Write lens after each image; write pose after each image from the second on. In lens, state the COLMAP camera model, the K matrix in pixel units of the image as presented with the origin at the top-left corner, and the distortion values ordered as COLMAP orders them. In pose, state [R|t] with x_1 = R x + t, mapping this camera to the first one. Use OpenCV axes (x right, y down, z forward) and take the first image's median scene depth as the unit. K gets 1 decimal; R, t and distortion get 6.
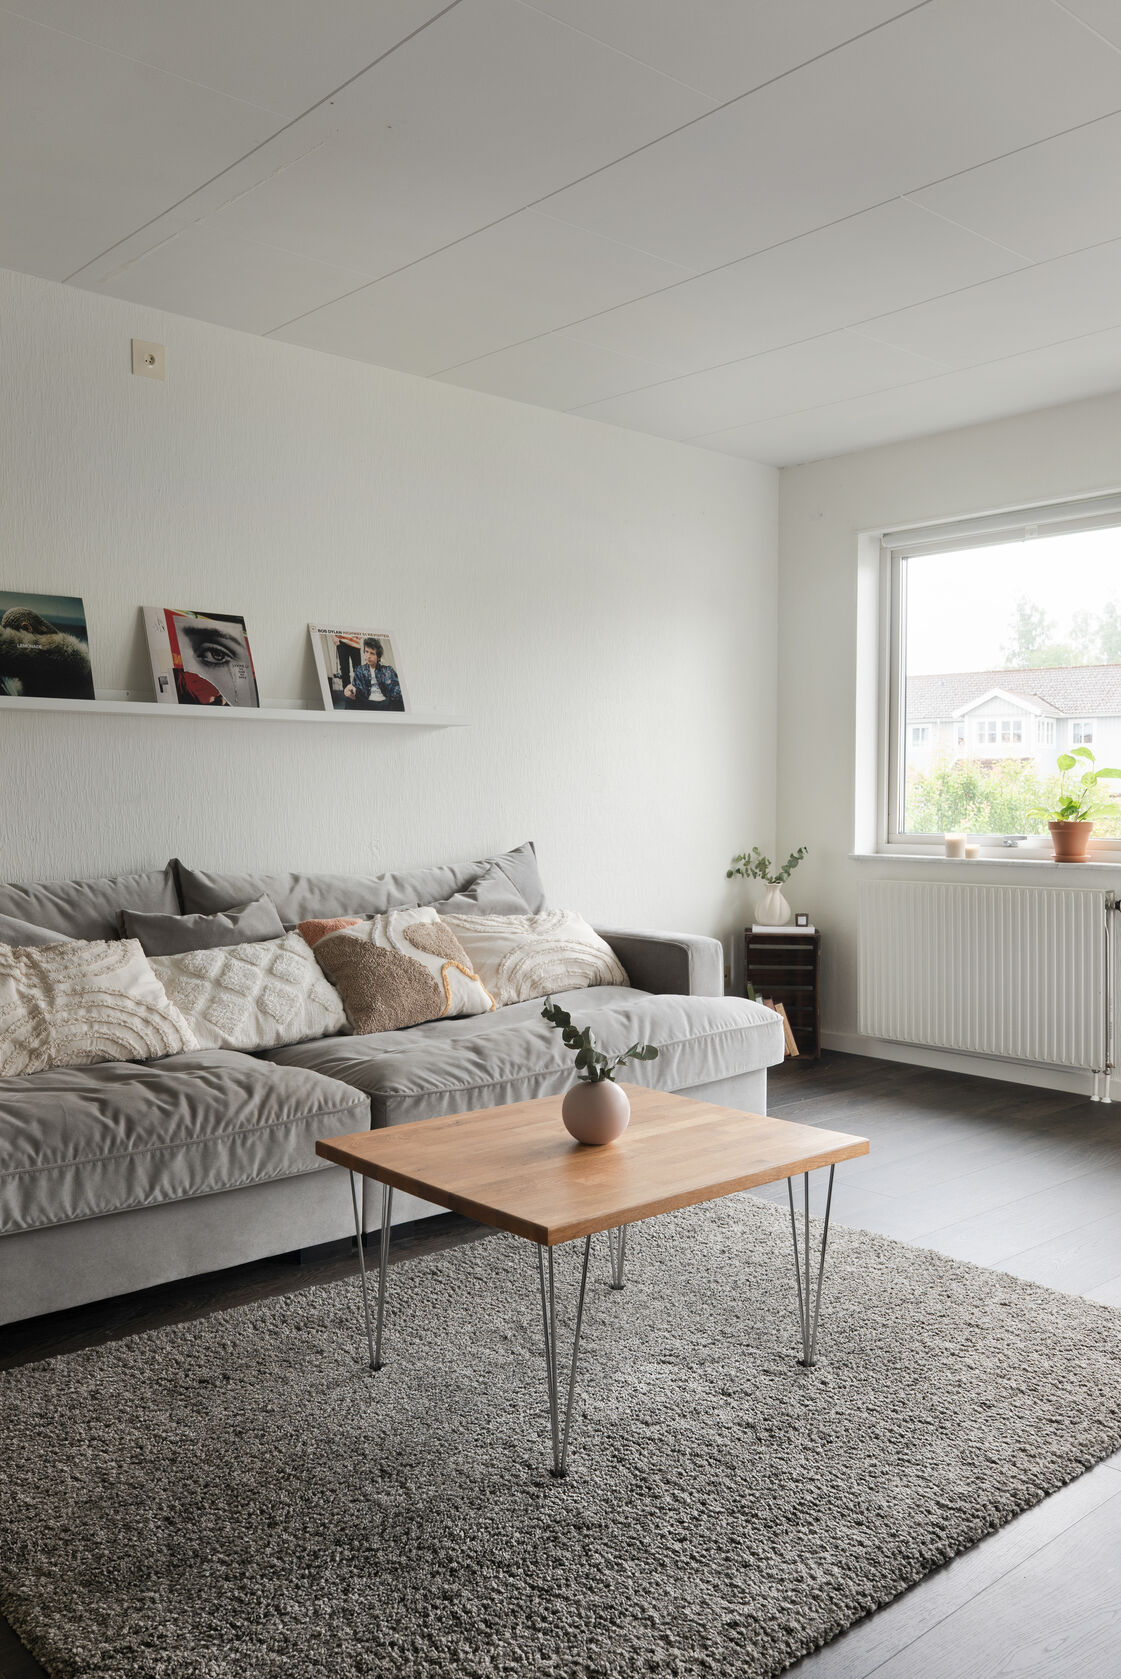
lens RADIAL K [[1340.0, 0, 562.8], [0, 1340.0, 844.0], [0, 0, 1]] dist [-0.009052, 0.002398]
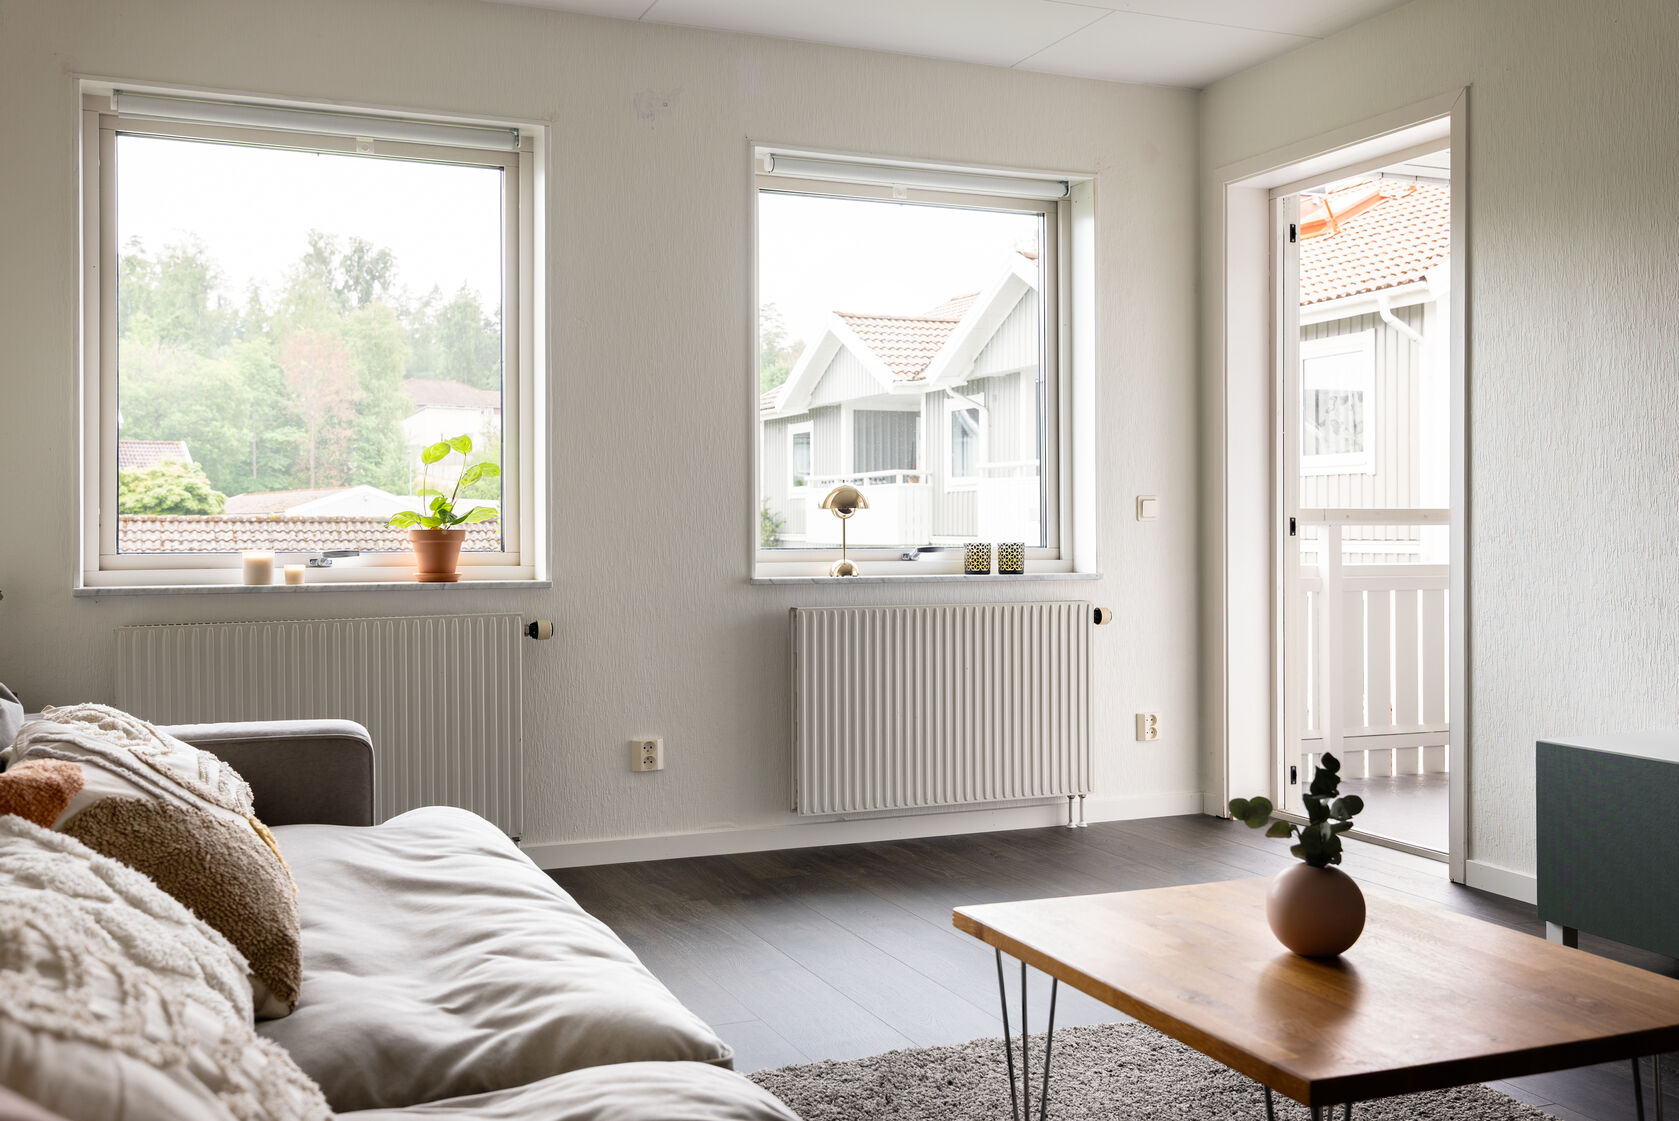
lens RADIAL K [[1589.3, 0, 853.8], [0, 1589.3, 504.5], [0, 0, 1]] dist [0.037497, 0.000000]
pose [[0.315661, 0.009850, 0.948821, -0.509921], [0.036199, 0.999093, -0.022415, -0.002245], [-0.948181, 0.041422, 0.315018, 0.570433]]
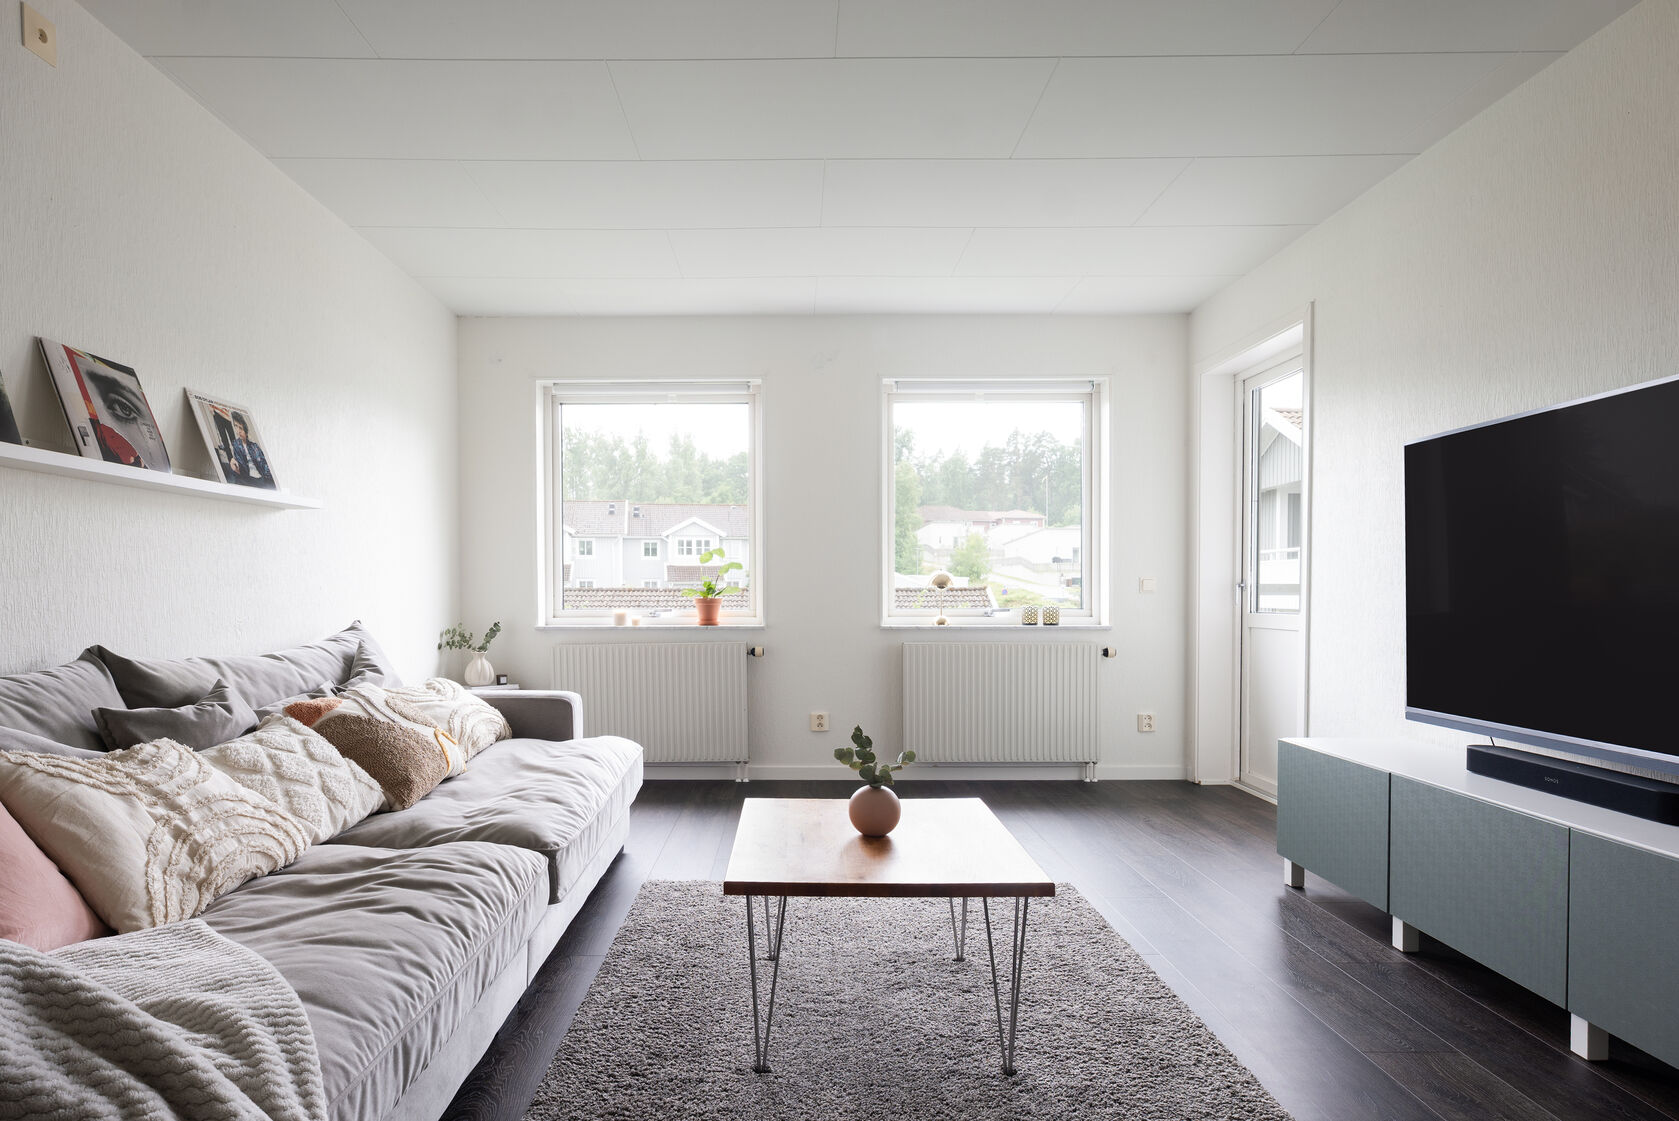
lens RADIAL K [[963.6, 0, 796.6], [0, 963.6, 619.9], [0, 0, 1]] dist [-0.006997, 0.002592]
pose [[0.665154, -0.024400, 0.746307, -0.424918], [0.029512, 0.999544, 0.006376, 0.004109], [-0.746123, 0.017784, 0.665571, 0.256687]]
